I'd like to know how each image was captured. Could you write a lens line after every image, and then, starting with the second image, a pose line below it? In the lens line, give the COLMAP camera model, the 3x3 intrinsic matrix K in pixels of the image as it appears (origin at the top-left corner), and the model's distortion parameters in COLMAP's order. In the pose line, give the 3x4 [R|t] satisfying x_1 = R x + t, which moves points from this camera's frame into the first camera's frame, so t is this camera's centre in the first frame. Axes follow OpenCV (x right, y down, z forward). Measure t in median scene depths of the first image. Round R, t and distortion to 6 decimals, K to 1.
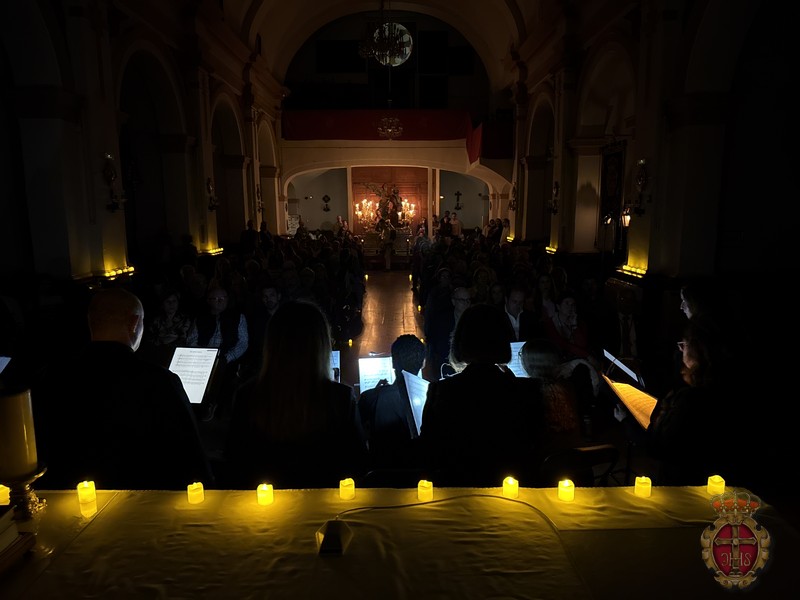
lens RADIAL K [[567.8, 0, 400.0], [0, 567.8, 300.0], [0, 0, 1]] dist [0.135192, -0.137842]
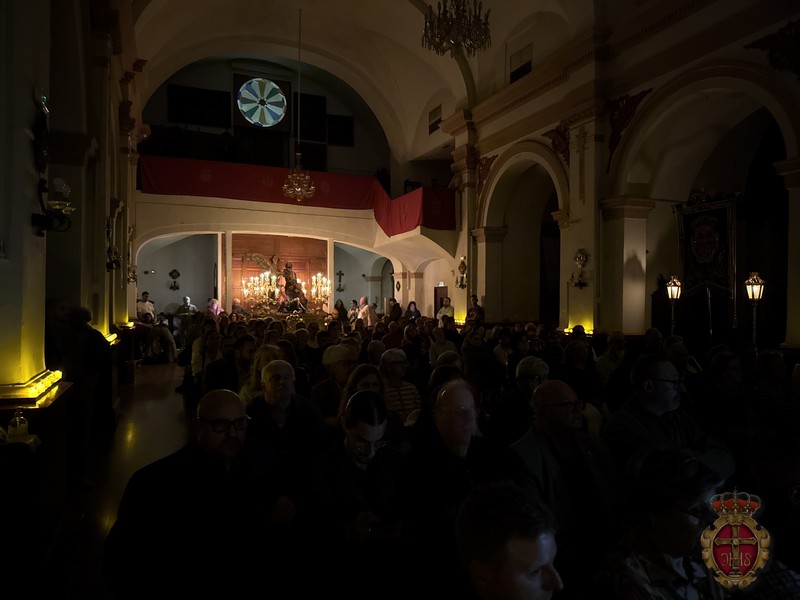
lens RADIAL K [[567.8, 0, 400.0], [0, 567.8, 300.0], [0, 0, 1]] dist [0.135192, -0.137842]
pose [[0.927695, 0.014881, 0.373043, -0.167035], [0.044896, 0.987507, -0.151042, -0.013458], [-0.370631, 0.156869, 0.915437, 0.217404]]
